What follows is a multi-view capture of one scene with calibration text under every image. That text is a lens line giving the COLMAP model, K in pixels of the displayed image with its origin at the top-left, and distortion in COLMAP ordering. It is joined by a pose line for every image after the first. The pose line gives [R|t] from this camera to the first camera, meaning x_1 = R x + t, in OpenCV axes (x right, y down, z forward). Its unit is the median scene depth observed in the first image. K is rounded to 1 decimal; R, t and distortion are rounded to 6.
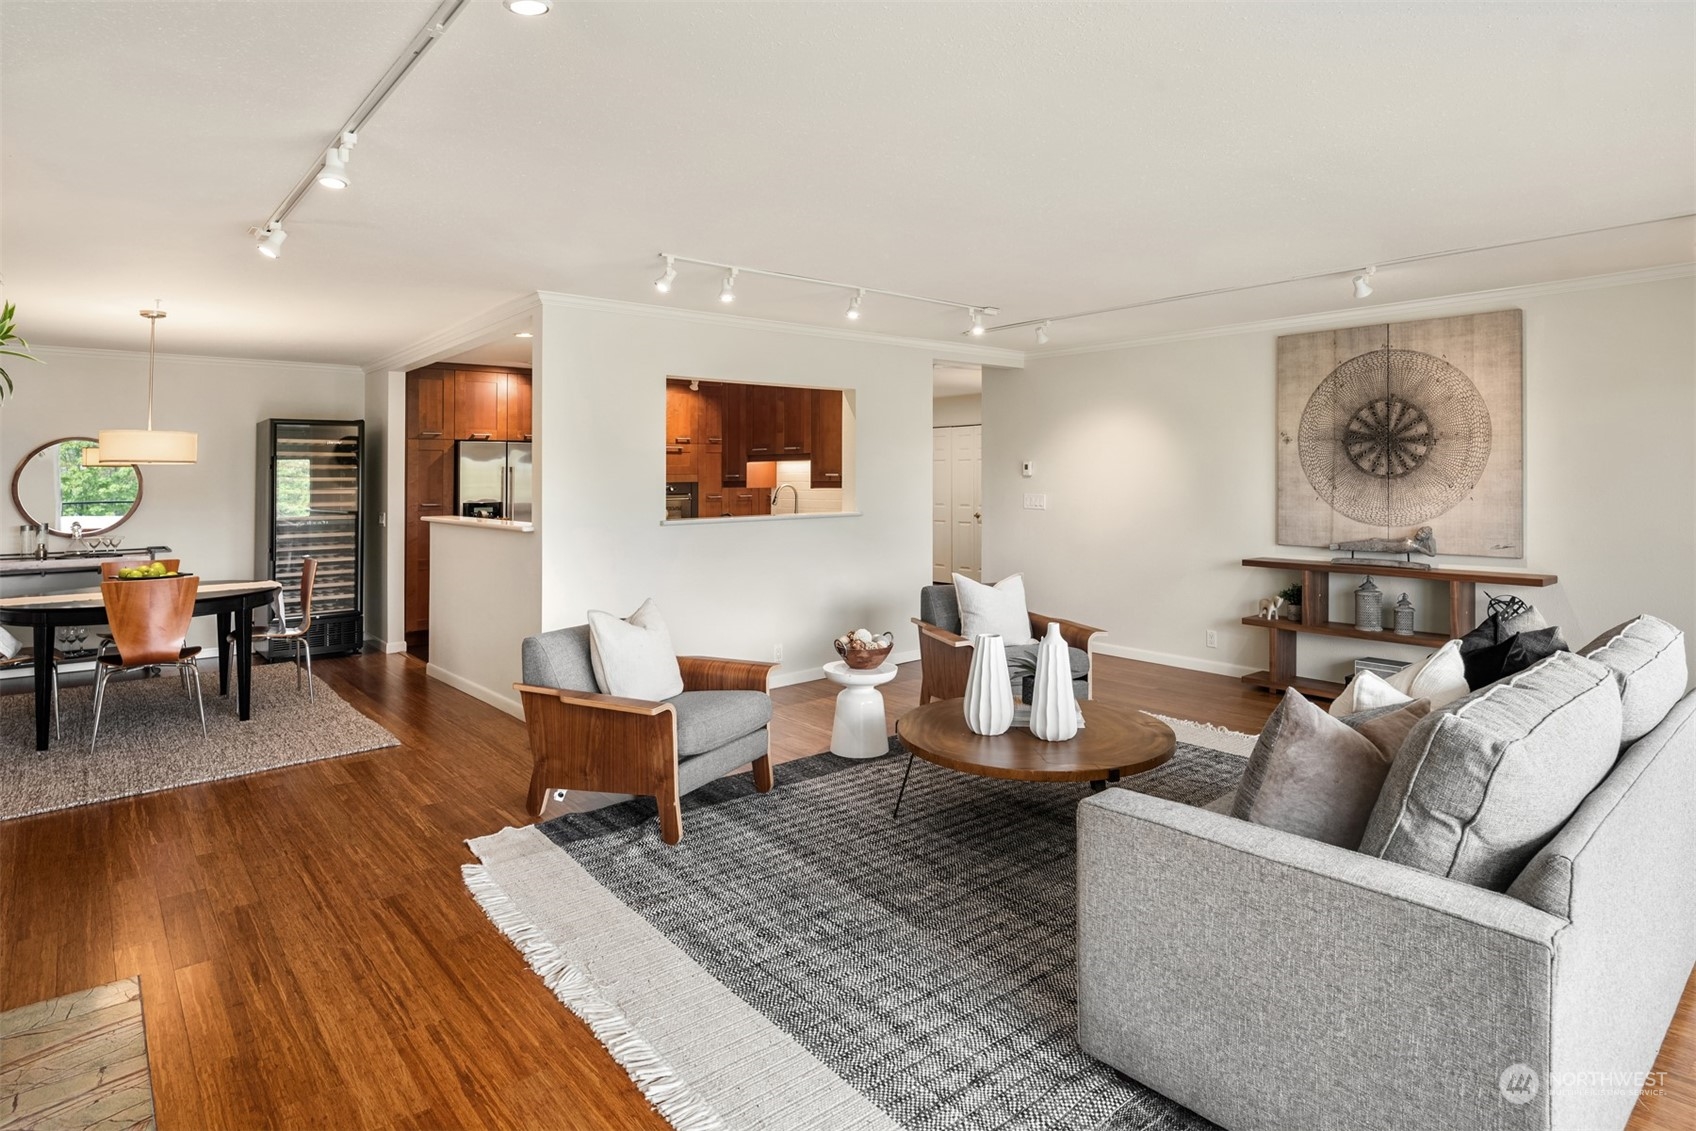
lens RADIAL K [[922.0, 0, 897.4], [0, 922.0, 467.9], [0, 0, 1]] dist [-0.011668, -0.001698]
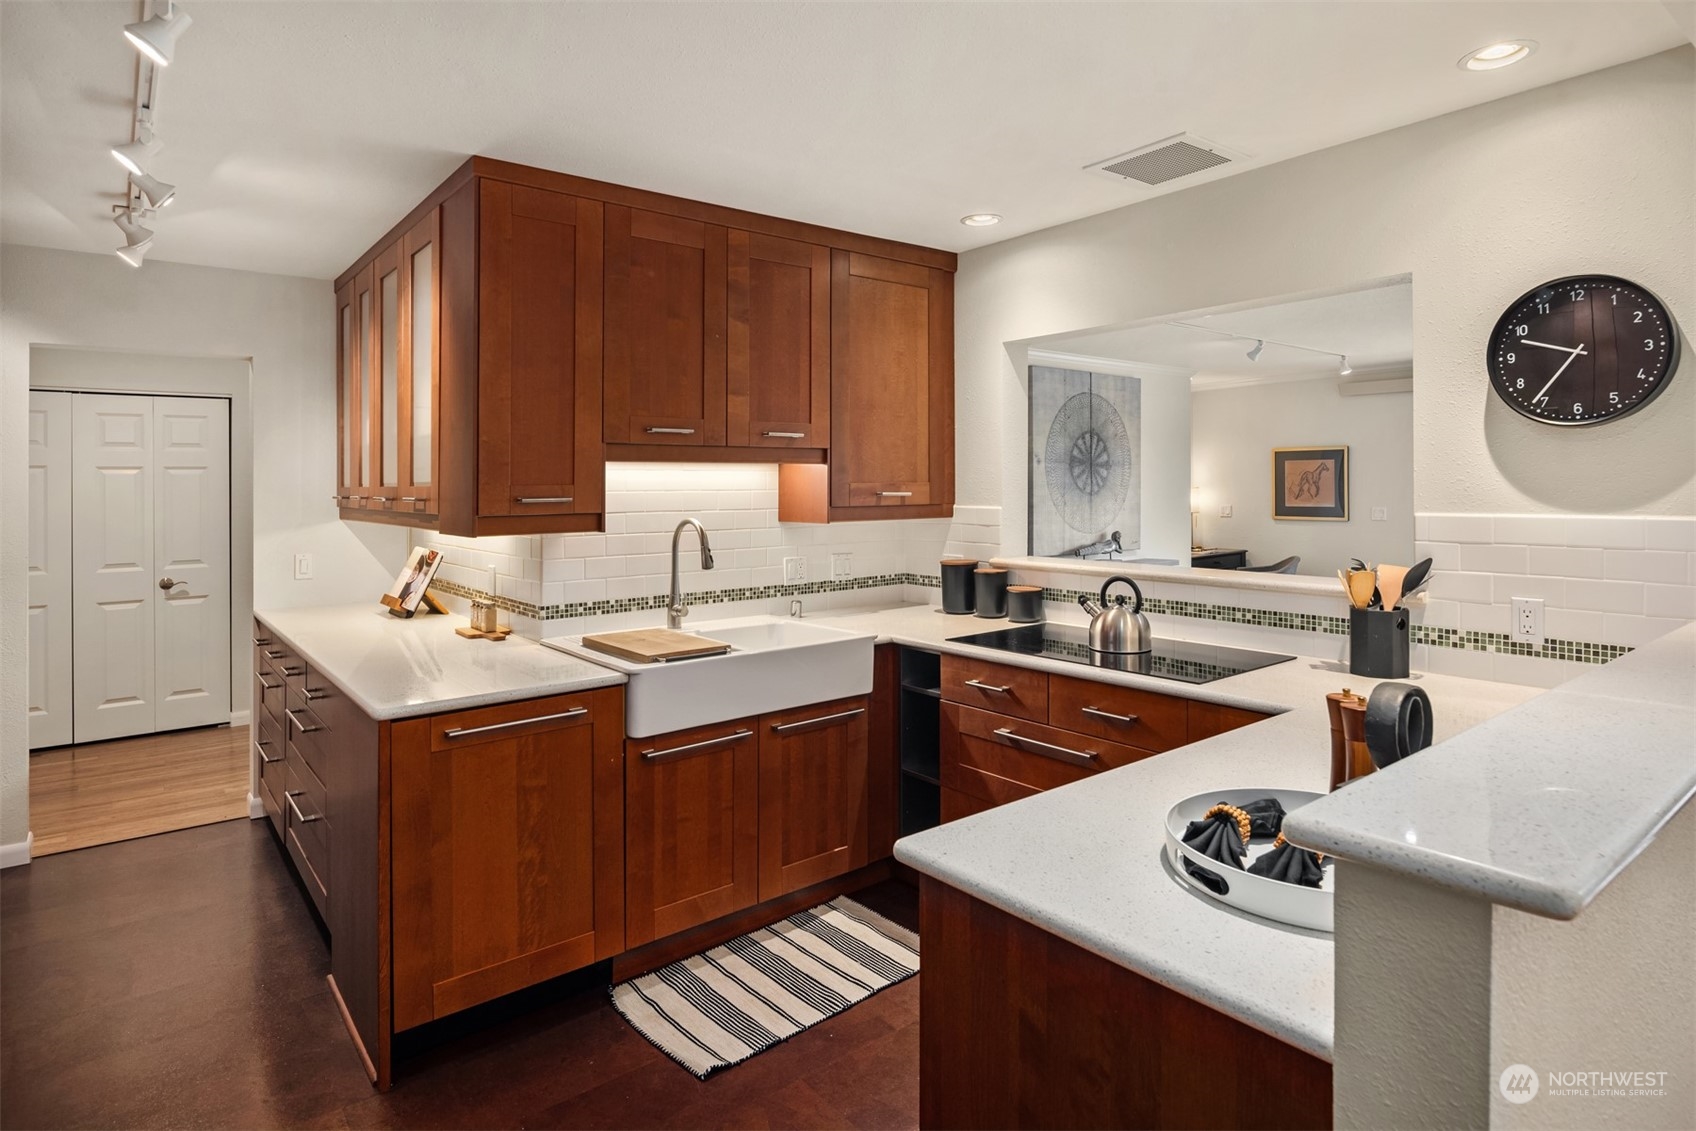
lens RADIAL K [[922.0, 0, 850.0], [0, 922.0, 566.3], [0, 0, 1]] dist [-0.011668, -0.001698]
pose [[0.062116, -0.081246, 0.994757, -0.751949], [-0.003043, 0.996661, 0.081592, 0.006420], [-0.998064, -0.008095, 0.061661, 1.232952]]
